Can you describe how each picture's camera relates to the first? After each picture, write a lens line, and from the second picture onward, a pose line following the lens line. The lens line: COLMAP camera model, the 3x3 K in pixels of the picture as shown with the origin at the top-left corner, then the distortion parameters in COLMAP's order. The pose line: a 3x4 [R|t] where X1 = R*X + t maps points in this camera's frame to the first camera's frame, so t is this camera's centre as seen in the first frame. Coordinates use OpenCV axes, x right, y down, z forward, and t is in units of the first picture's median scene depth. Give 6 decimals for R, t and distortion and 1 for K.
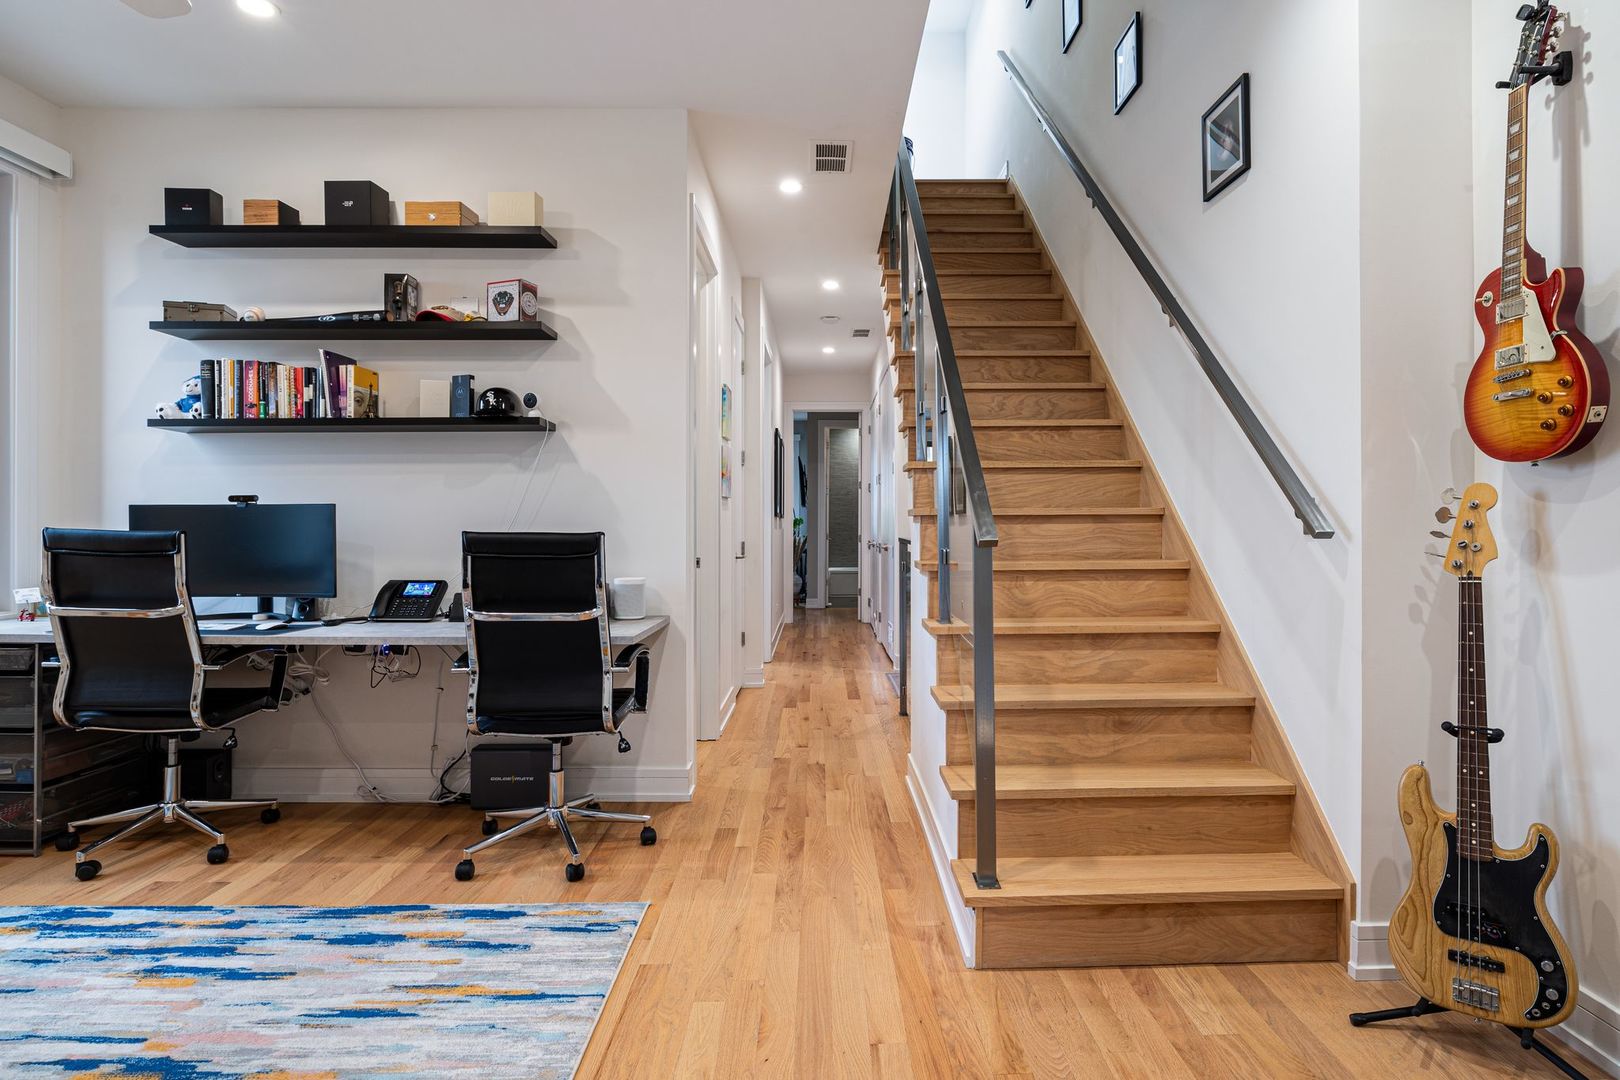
lens RADIAL K [[623.7, 0, 819.5], [0, 623.7, 536.4], [0, 0, 1]] dist [0.001787, 0.000829]
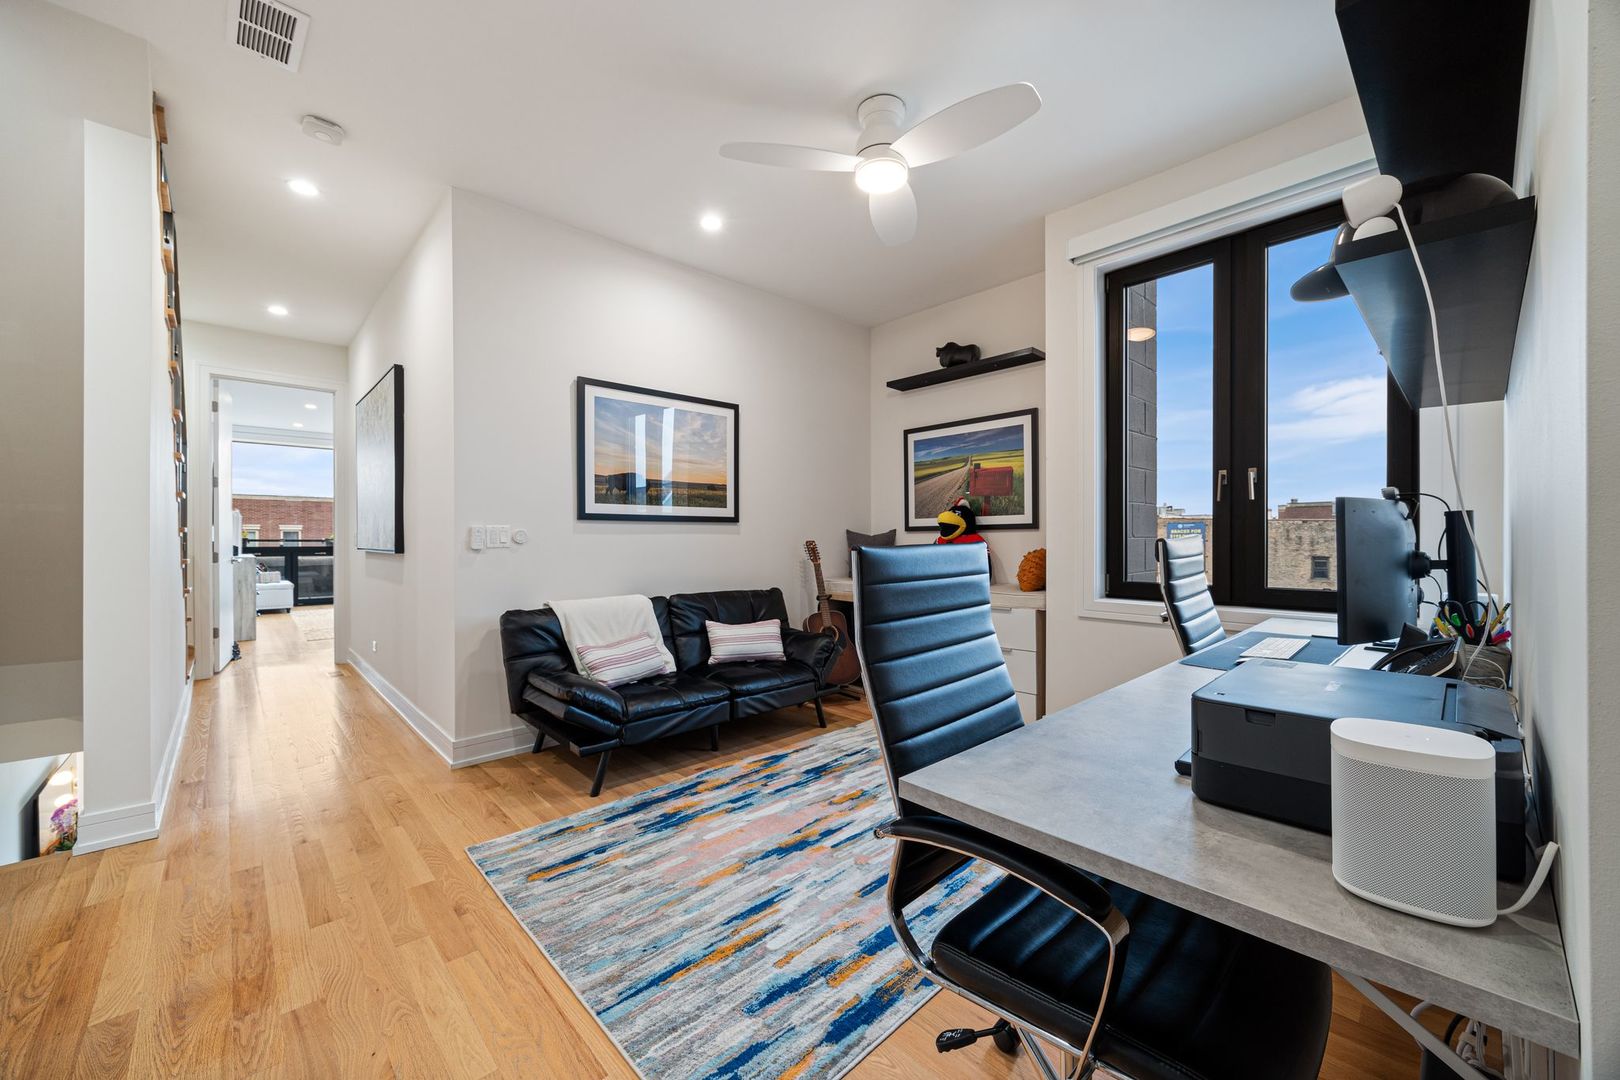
lens RADIAL K [[623.7, 0, 809.7], [0, 623.7, 532.8], [0, 0, 1]] dist [0.001787, 0.000829]
pose [[-0.729476, -0.000917, -0.684006, 0.080194], [0.002648, 0.999988, -0.004165, -0.015740], [0.684001, -0.004849, -0.729464, 1.857230]]
